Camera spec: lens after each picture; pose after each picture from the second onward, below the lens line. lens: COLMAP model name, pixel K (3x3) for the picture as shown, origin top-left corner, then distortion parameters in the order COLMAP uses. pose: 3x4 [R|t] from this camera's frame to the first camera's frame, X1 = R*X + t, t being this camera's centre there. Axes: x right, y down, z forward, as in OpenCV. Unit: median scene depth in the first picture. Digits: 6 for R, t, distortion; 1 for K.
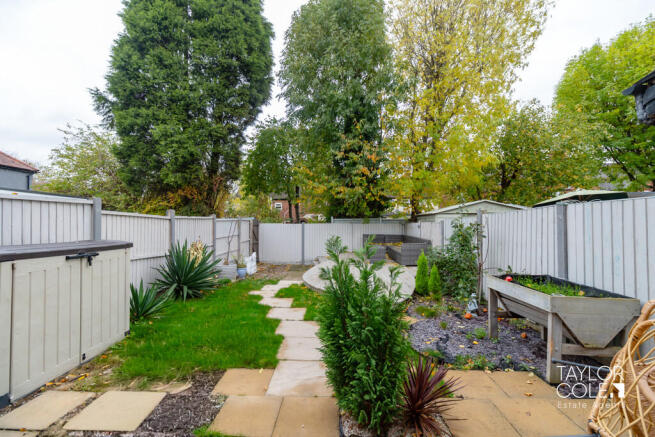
lens RADIAL K [[284.7, 0, 324.9], [0, 284.7, 219.2], [0, 0, 1]] dist [-0.008157, -0.000923]
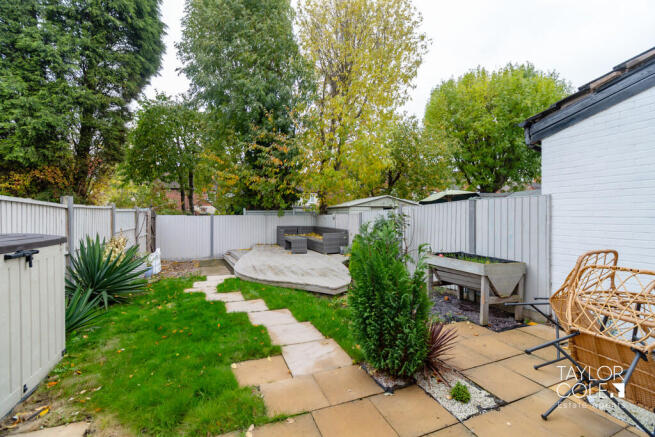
lens RADIAL K [[284.7, 0, 325.6], [0, 284.7, 218.9], [0, 0, 1]] dist [-0.008157, -0.000923]
pose [[0.919213, -0.003206, 0.393748, -0.106796], [-0.005946, 0.999740, 0.022023, 0.004359], [-0.393716, -0.022585, 0.918955, 0.003182]]
